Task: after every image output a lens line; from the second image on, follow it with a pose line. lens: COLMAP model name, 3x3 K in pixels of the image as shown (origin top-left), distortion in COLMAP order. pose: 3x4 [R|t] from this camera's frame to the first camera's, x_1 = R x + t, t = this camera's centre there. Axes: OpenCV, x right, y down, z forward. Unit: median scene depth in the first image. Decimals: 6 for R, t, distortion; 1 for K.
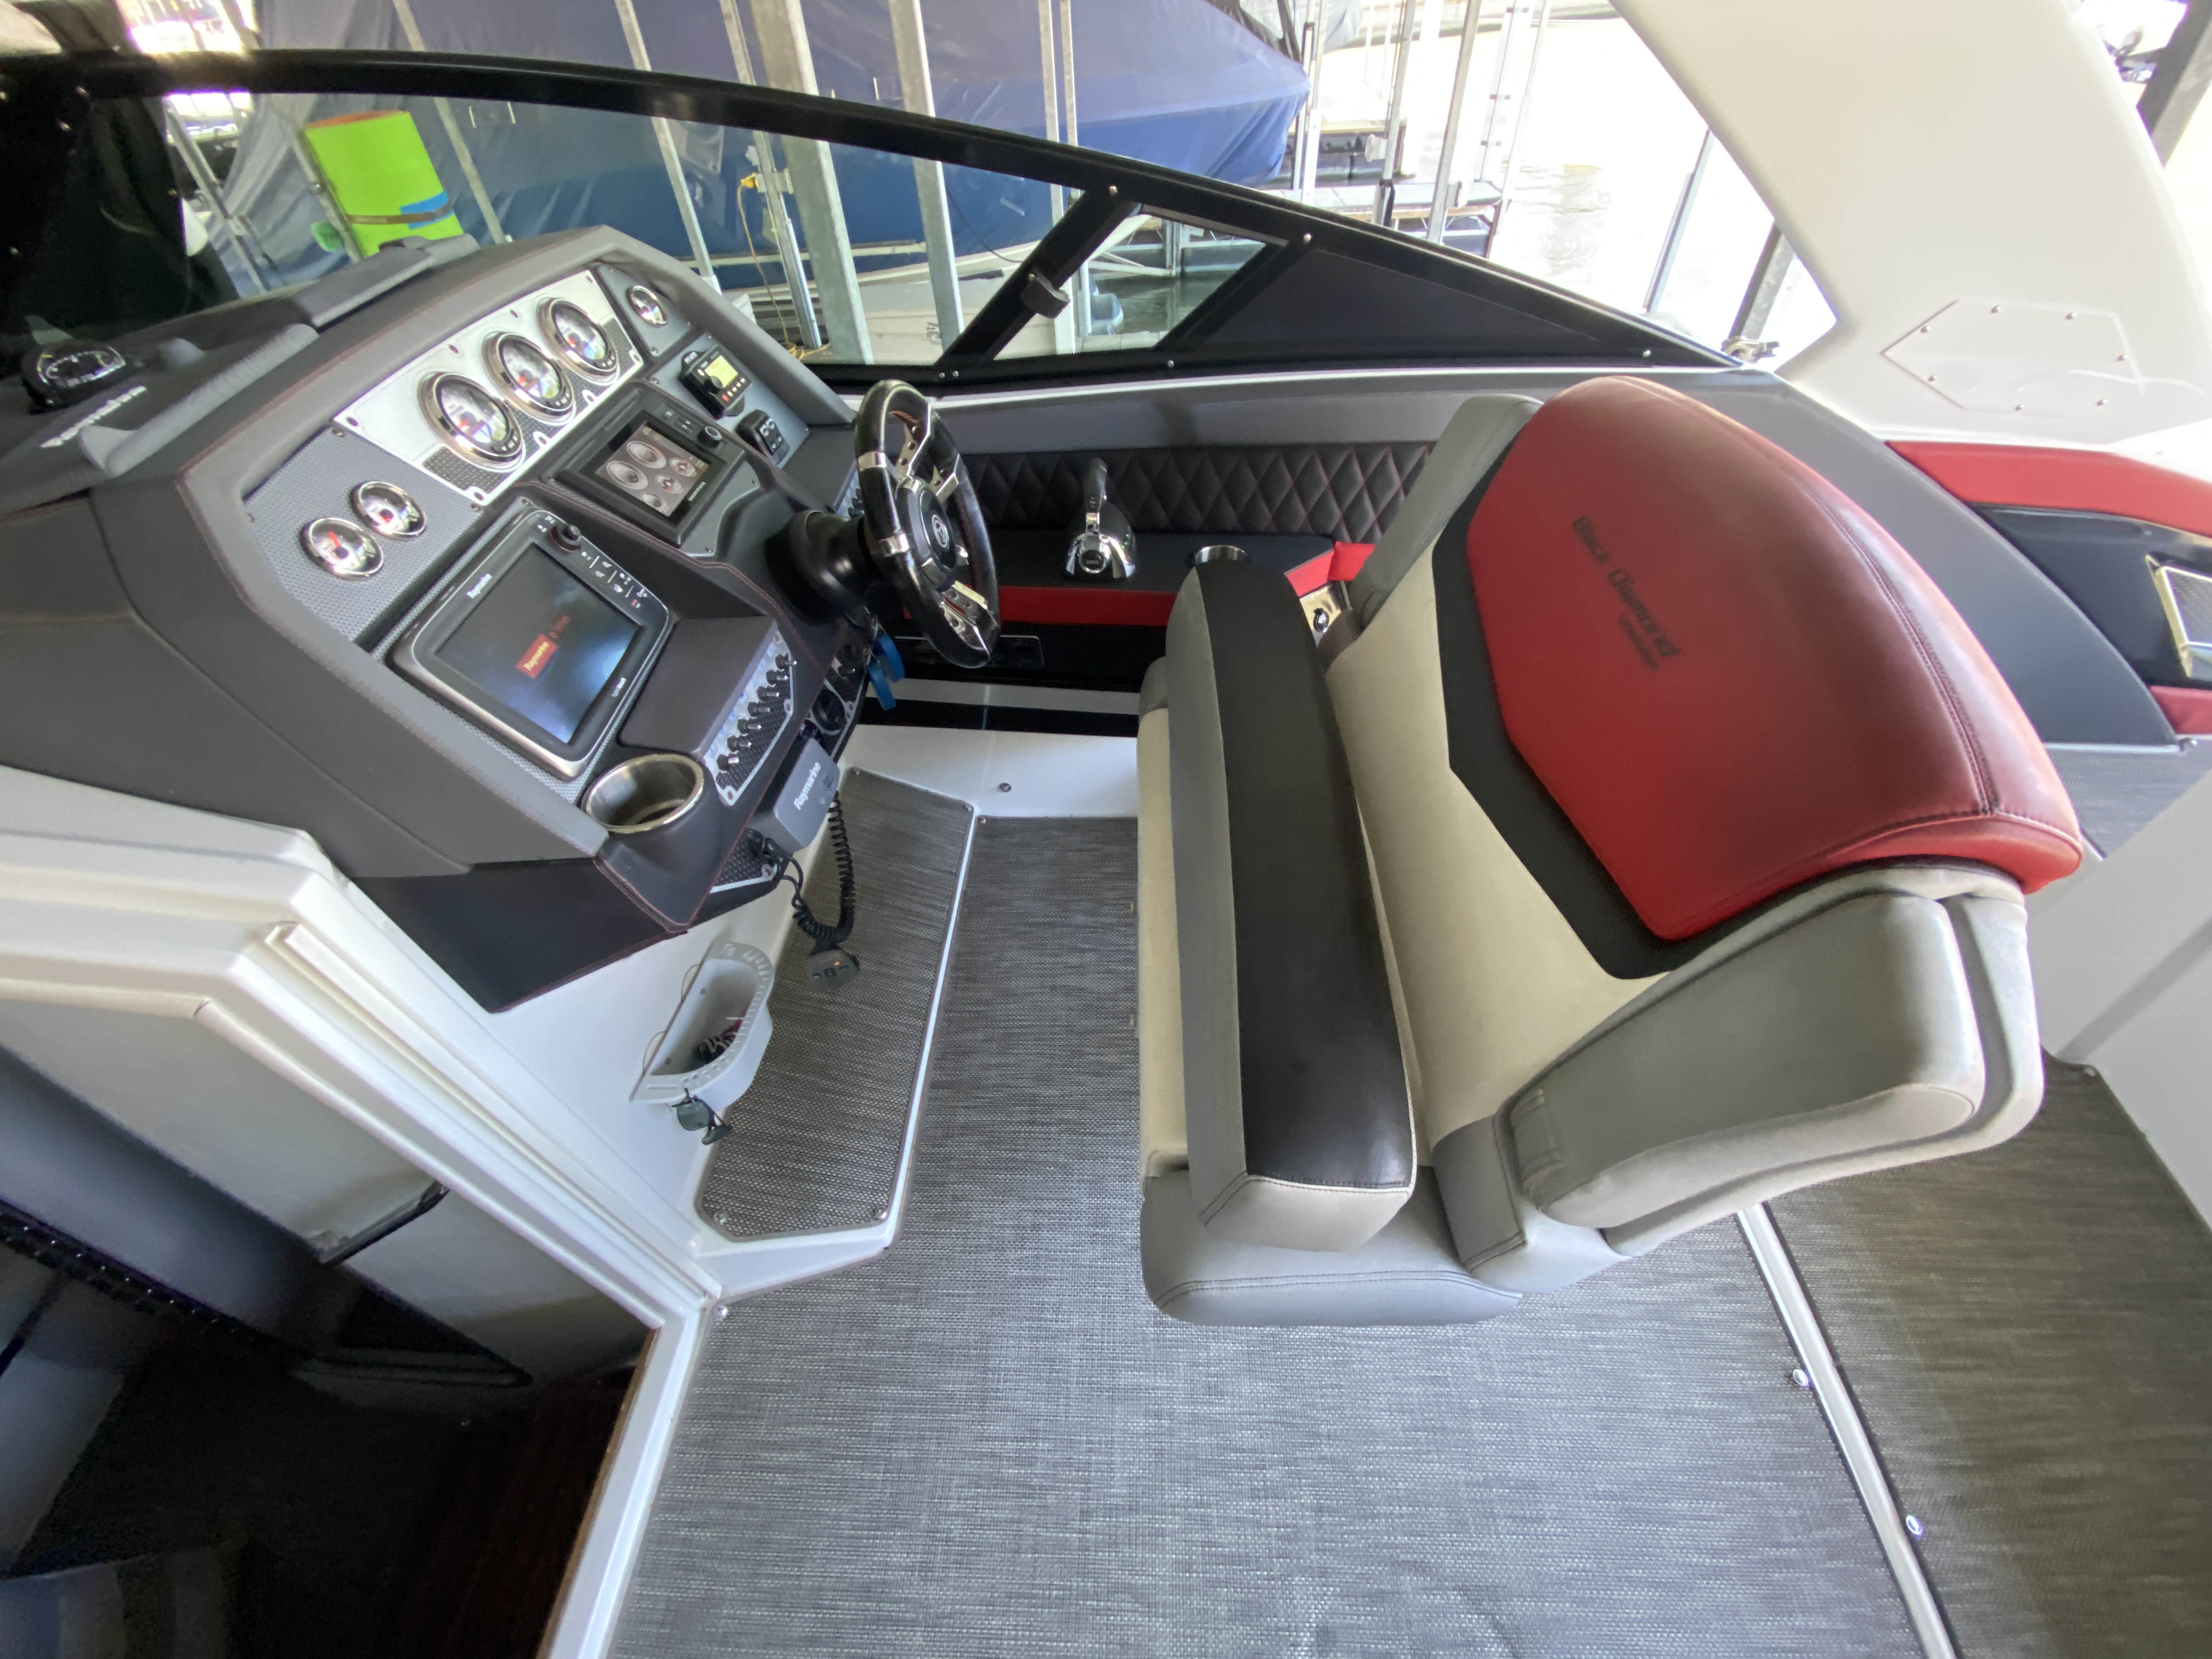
lens RADIAL K [[892.9, 0, 1106.0], [0, 892.9, 829.5], [0, 0, 1]] dist [0.007950, -0.012890]
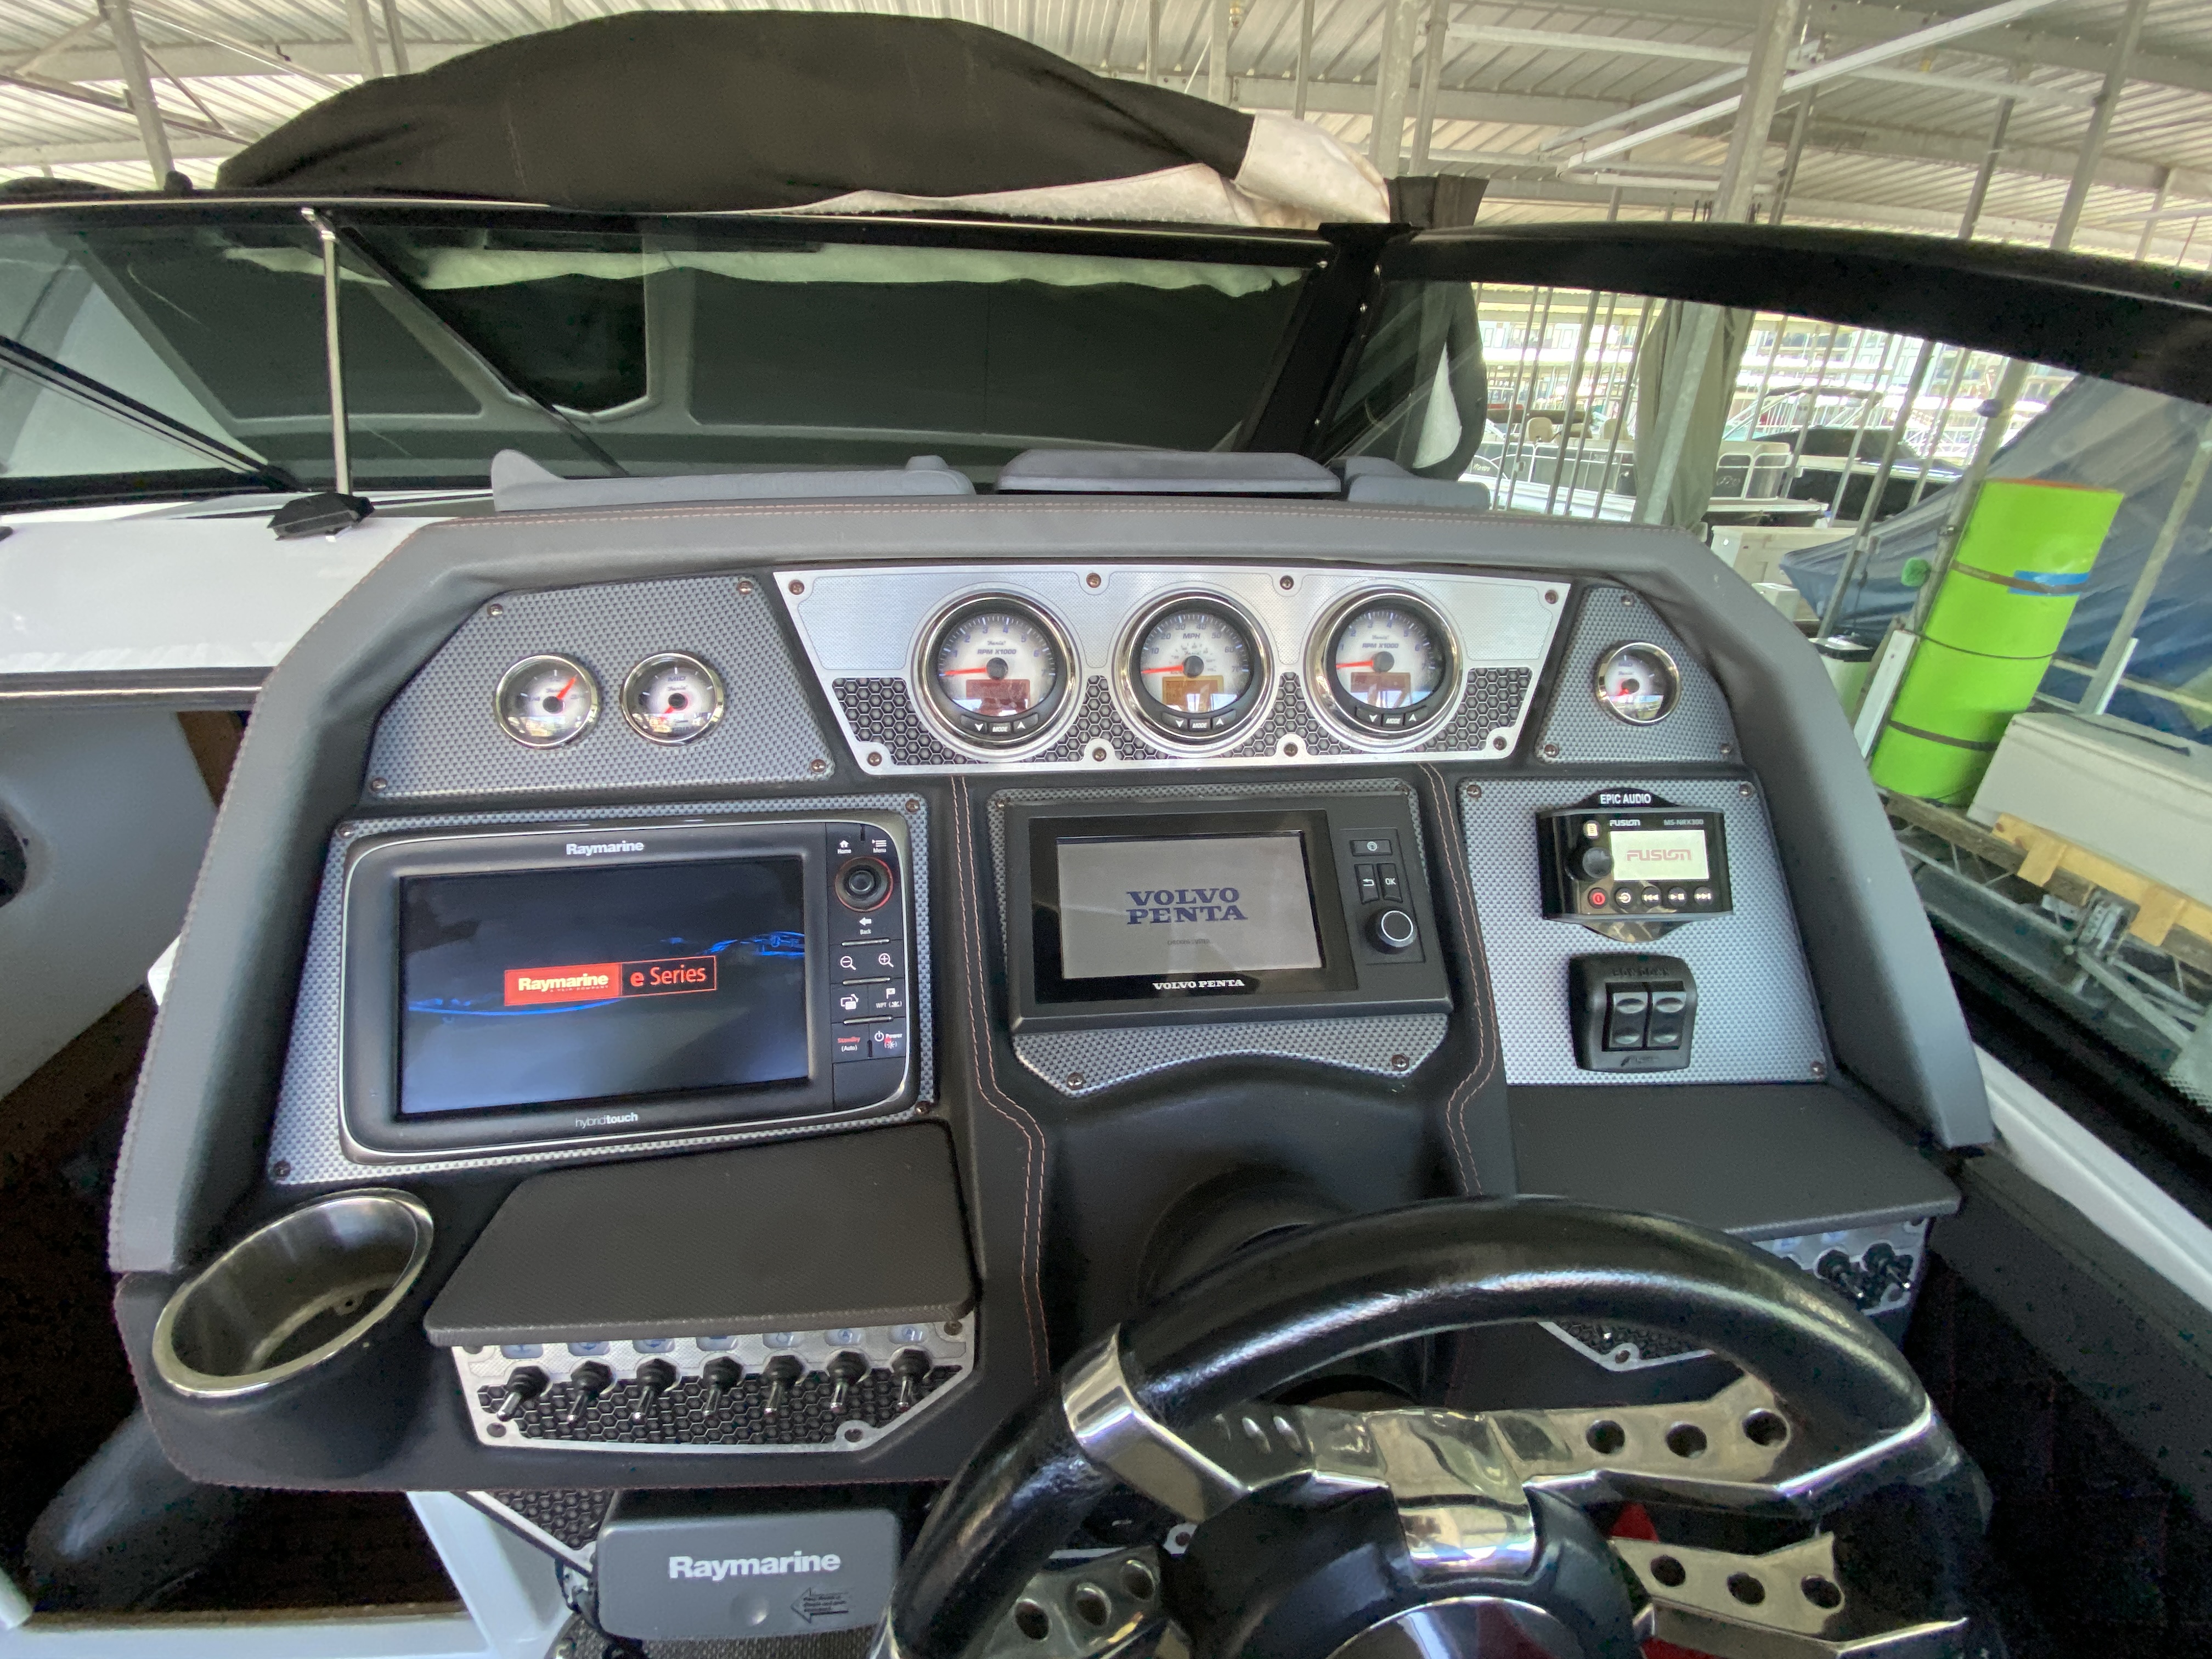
lens RADIAL K [[891.3, 0, 1106.0], [0, 891.3, 829.5], [0, 0, 1]] dist [0.017533, -0.020199]
pose [[0.132509, 0.488586, -0.862395, -0.107413], [-0.722175, 0.643534, 0.253628, -0.465871], [0.678899, 0.589192, 0.438119, 0.666461]]
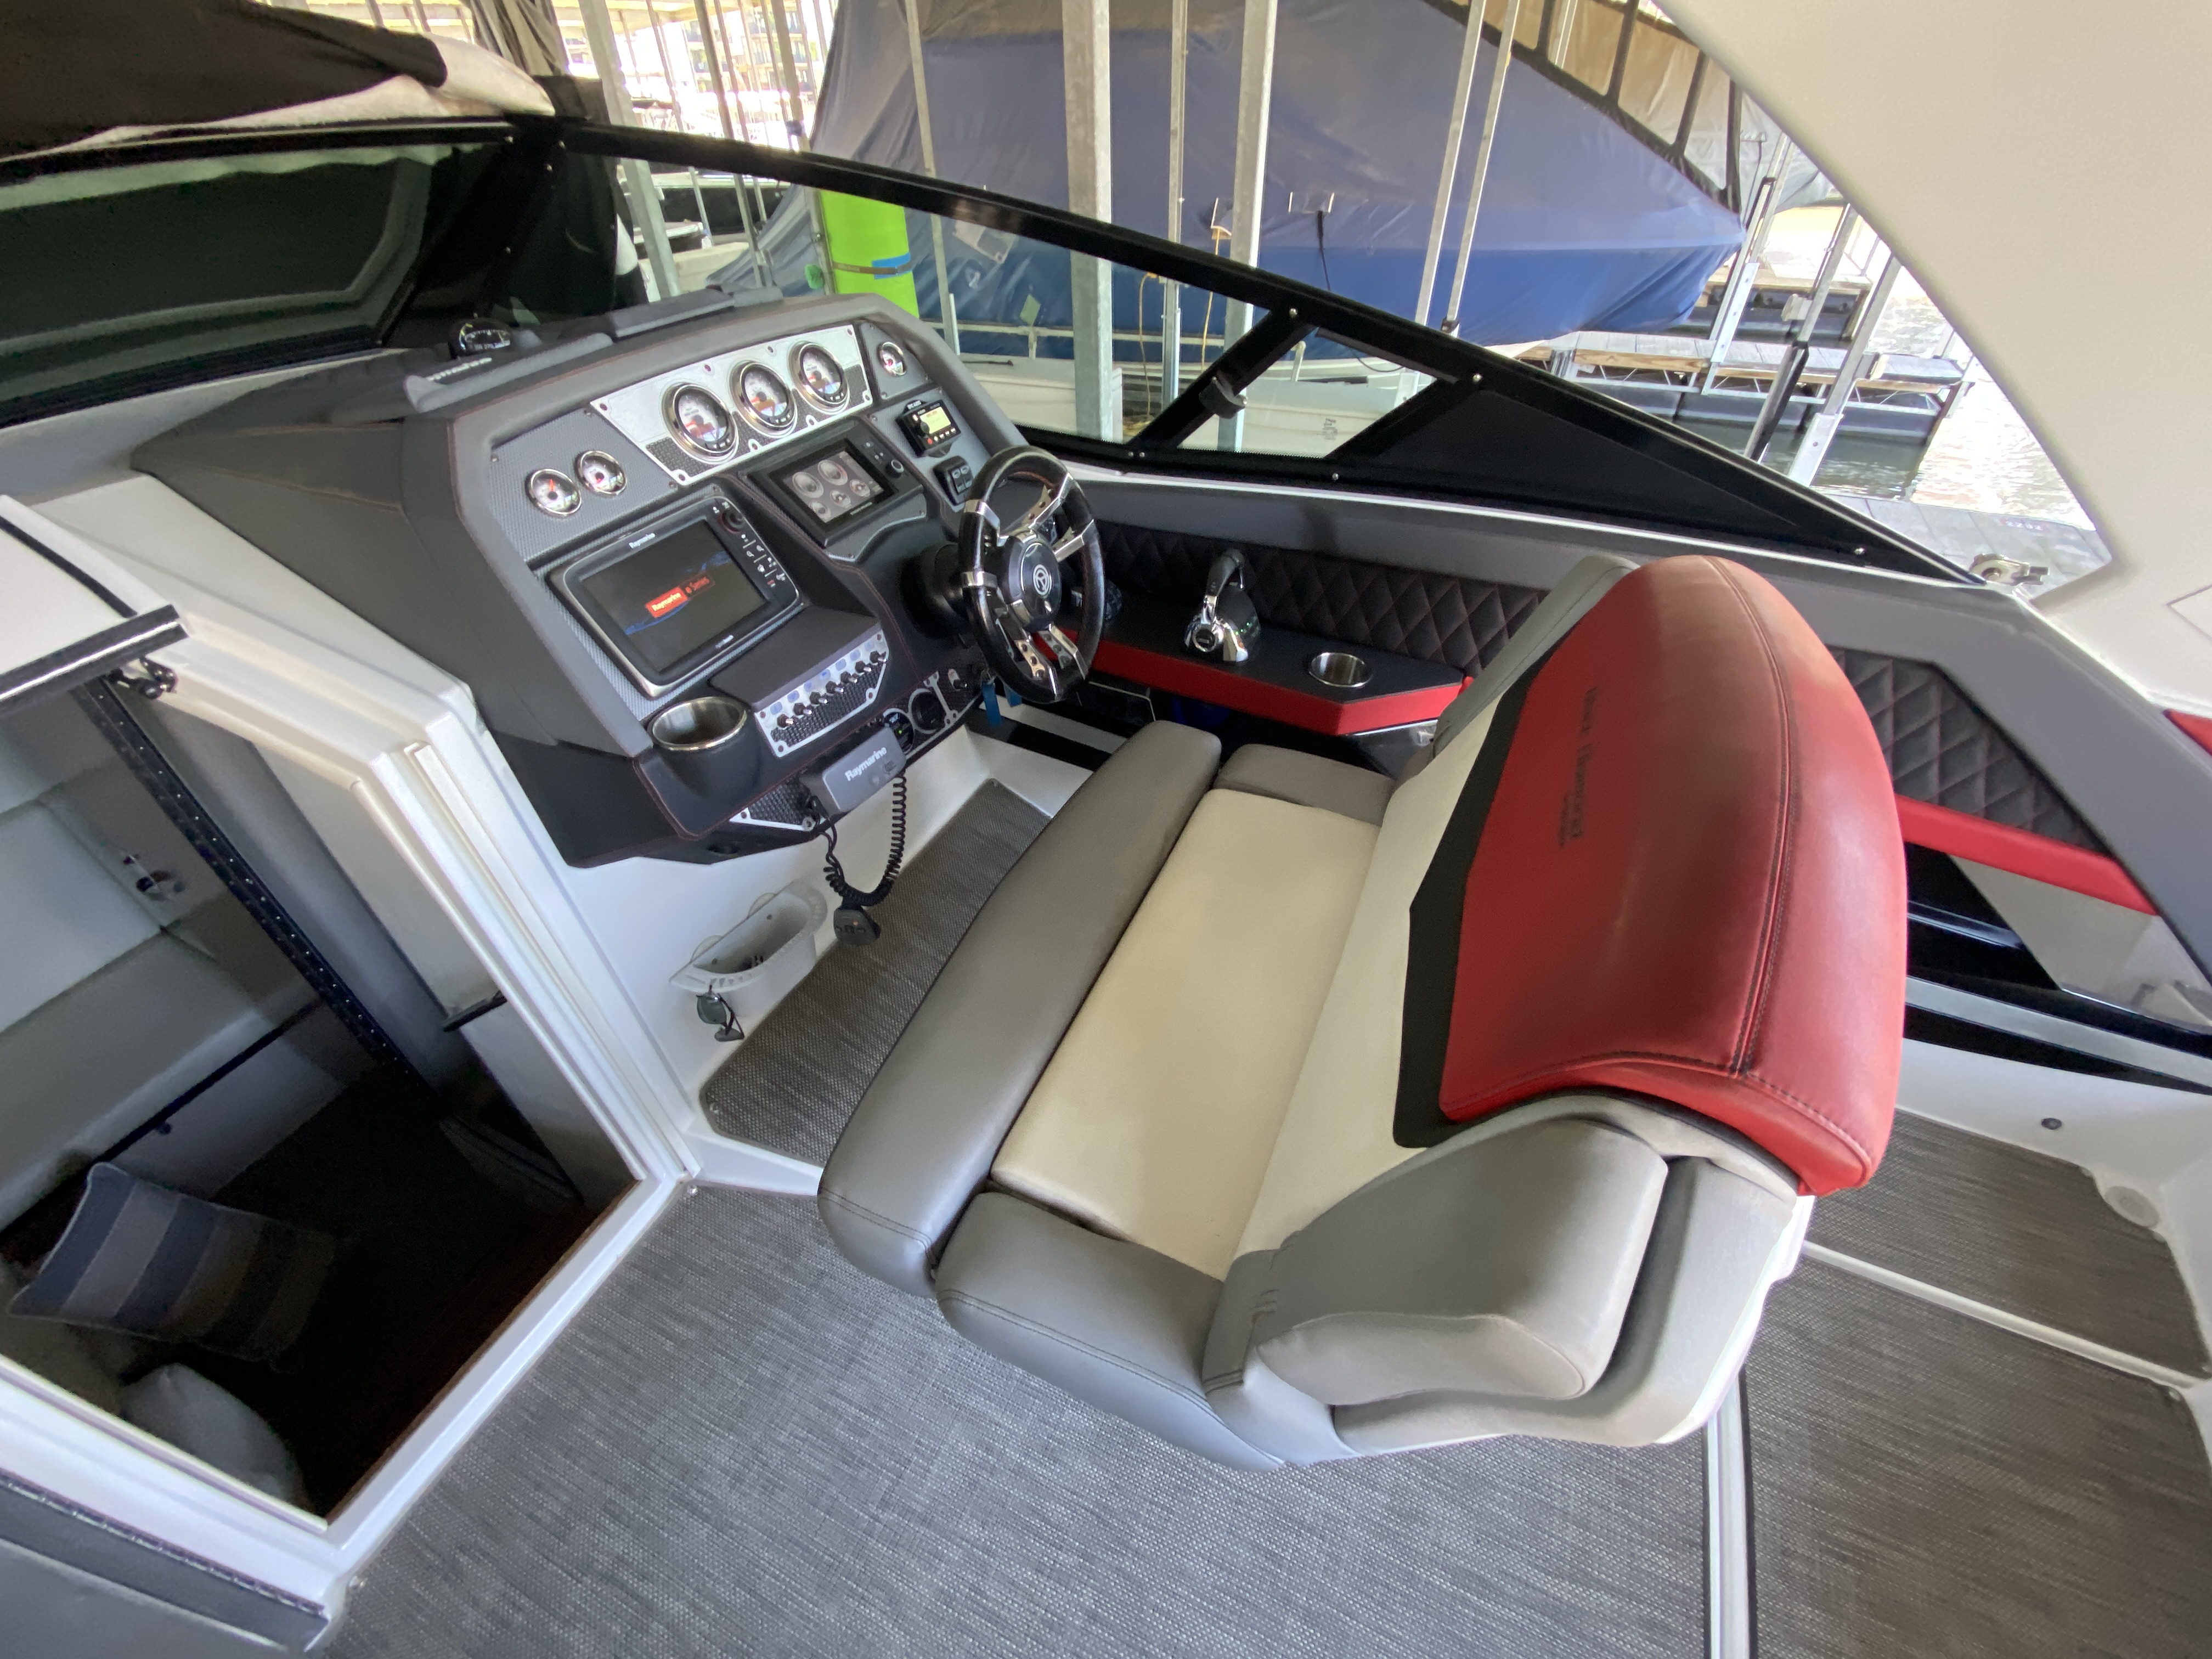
lens RADIAL K [[891.3, 0, 1106.0], [0, 891.3, 829.5], [0, 0, 1]] dist [0.017533, -0.020199]
pose [[0.919931, 0.272482, -0.281923, 0.279049], [-0.294589, 0.954853, -0.038383, -0.014105], [0.258736, 0.118361, 0.958669, -0.016661]]
